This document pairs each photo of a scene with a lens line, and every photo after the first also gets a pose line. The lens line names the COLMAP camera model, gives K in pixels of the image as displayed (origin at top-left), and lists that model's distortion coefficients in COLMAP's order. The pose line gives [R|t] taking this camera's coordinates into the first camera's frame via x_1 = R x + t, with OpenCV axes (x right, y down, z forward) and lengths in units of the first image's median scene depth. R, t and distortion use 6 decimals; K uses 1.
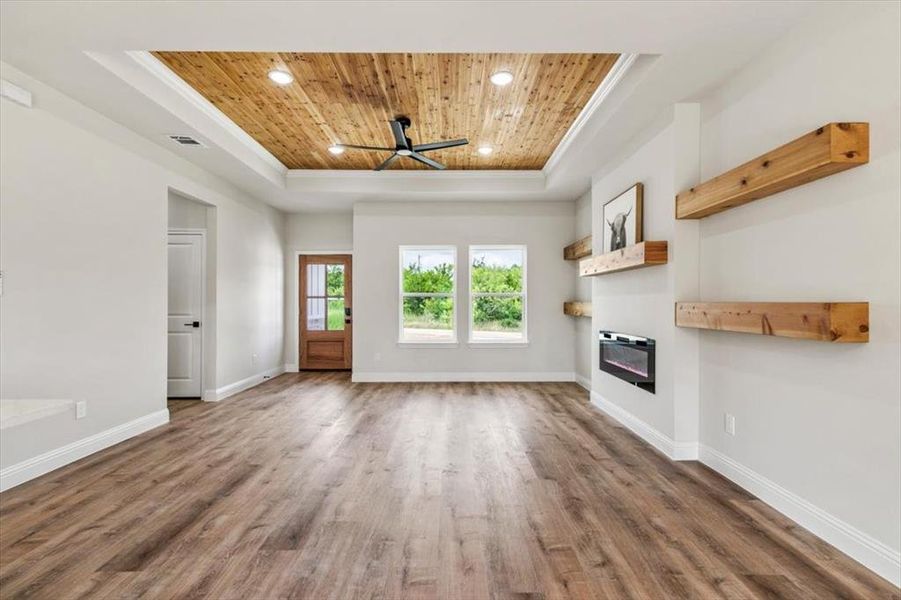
lens RADIAL K [[422.3, 0, 457.8], [0, 422.3, 300.8], [0, 0, 1]] dist [0.003295, -0.000035]
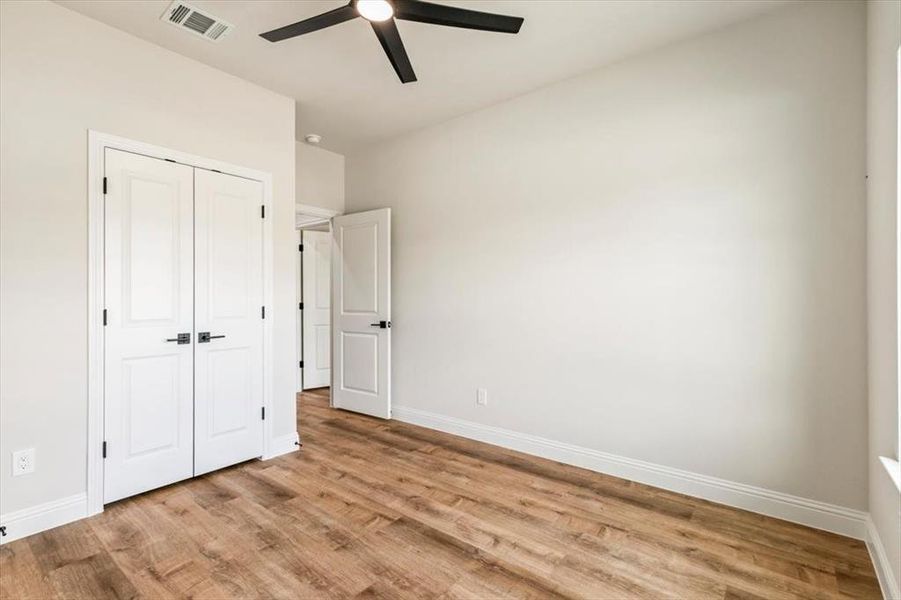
lens RADIAL K [[422.3, 0, 457.8], [0, 422.3, 300.8], [0, 0, 1]] dist [0.003295, -0.000035]
pose [[-0.636866, -0.000236, -0.770974, -0.059145], [0.002744, 0.999993, -0.002573, 0.008340], [0.770970, -0.003754, -0.636861, 1.021143]]
